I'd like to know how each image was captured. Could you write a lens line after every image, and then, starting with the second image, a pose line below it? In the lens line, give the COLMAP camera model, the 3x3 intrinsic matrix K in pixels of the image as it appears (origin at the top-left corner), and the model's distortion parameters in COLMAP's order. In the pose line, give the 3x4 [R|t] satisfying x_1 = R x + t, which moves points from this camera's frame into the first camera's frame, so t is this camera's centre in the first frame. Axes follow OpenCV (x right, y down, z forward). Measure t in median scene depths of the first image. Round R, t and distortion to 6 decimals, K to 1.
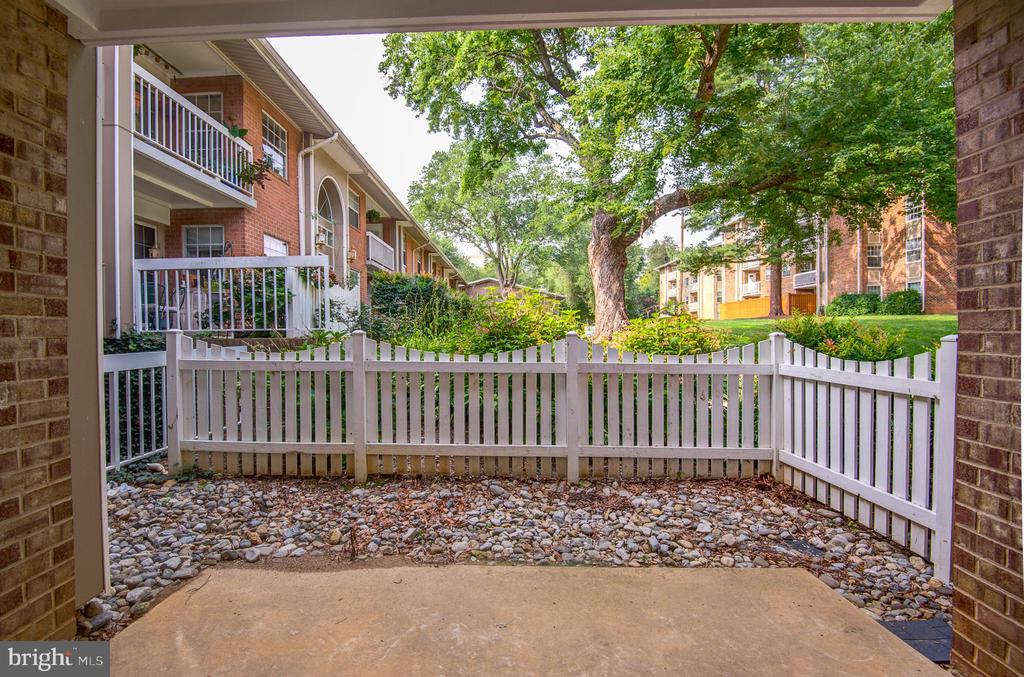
lens RADIAL K [[475.1, 0, 505.9], [0, 475.1, 336.3], [0, 0, 1]] dist [-0.032928, -0.000484]
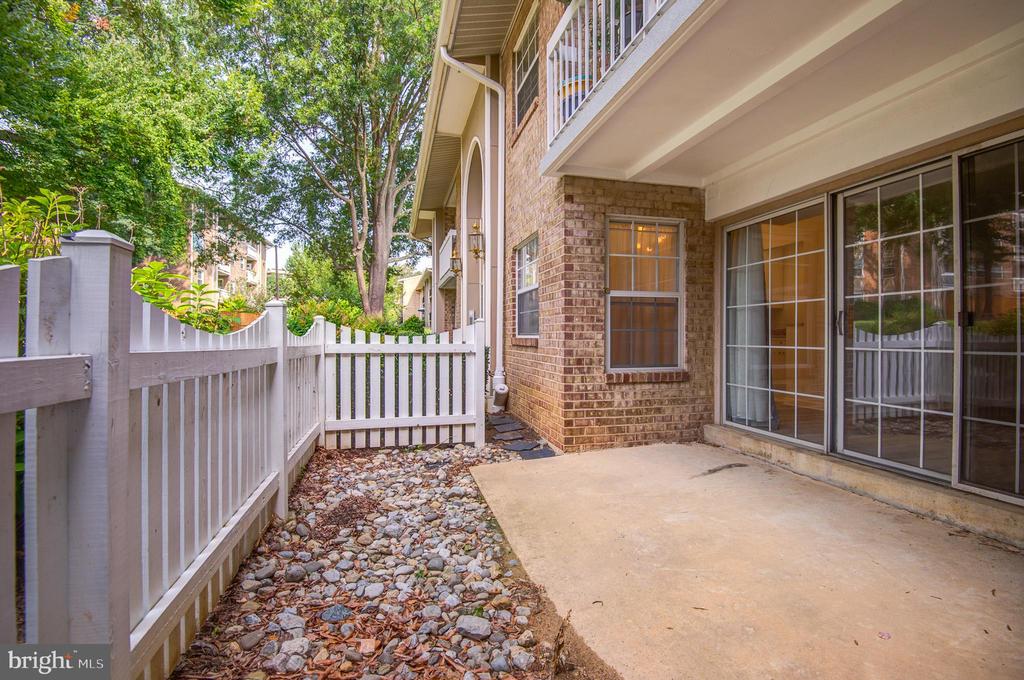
lens RADIAL K [[475.1, 0, 505.9], [0, 475.1, 337.8], [0, 0, 1]] dist [-0.032928, -0.000484]
pose [[-0.263817, -0.002290, 0.964570, -0.955457], [0.014655, 0.999872, 0.006382, 0.064049], [-0.964461, 0.015819, -0.263750, 1.357707]]
